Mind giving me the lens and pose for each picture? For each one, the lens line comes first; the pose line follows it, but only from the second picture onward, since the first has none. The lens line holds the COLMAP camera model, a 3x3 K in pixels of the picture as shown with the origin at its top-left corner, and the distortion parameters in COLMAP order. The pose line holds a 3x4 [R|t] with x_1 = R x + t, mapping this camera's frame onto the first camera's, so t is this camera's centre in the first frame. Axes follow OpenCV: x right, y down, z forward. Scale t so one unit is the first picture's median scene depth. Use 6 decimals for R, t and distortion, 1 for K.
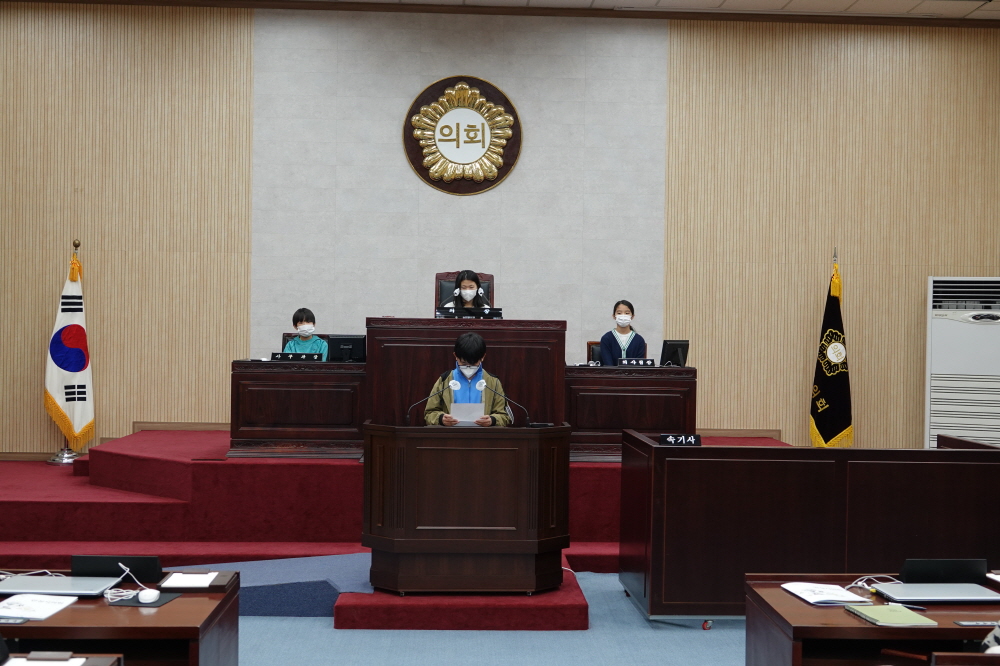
lens RADIAL K [[1328.4, 0, 501.7], [0, 1328.4, 333.8], [0, 0, 1]] dist [0.013209, 0.000000]
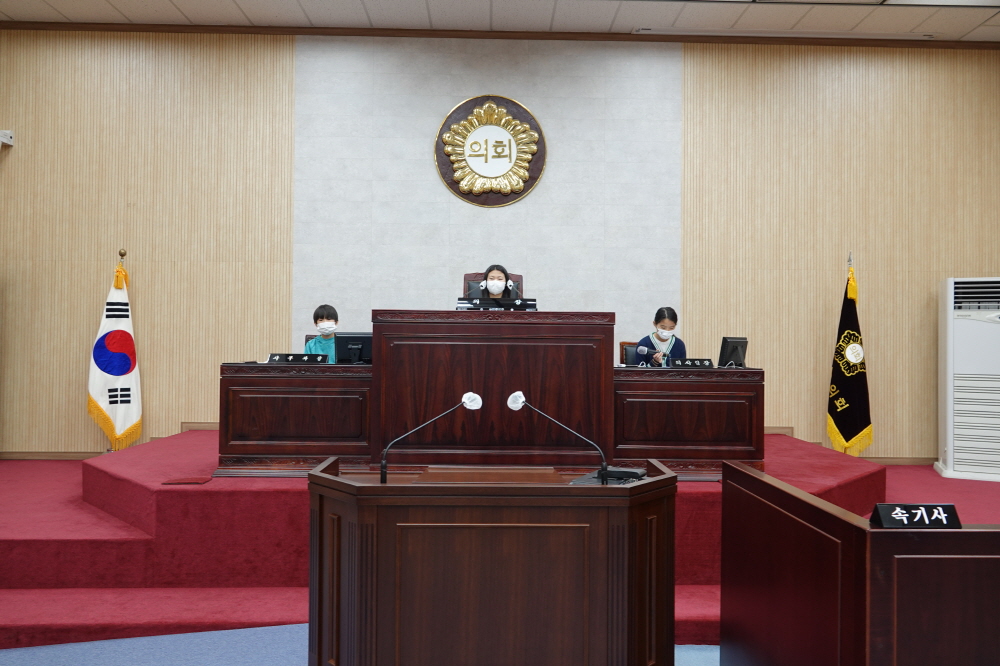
lens RADIAL K [[699.9, 0, 497.8], [0, 699.9, 332.7], [0, 0, 1]] dist [-0.002226, 0.004324]
pose [[0.999646, -0.006162, -0.025877, -0.010064], [0.005507, 0.999664, -0.025323, 0.010281], [0.026024, 0.025172, 0.999344, 0.445983]]
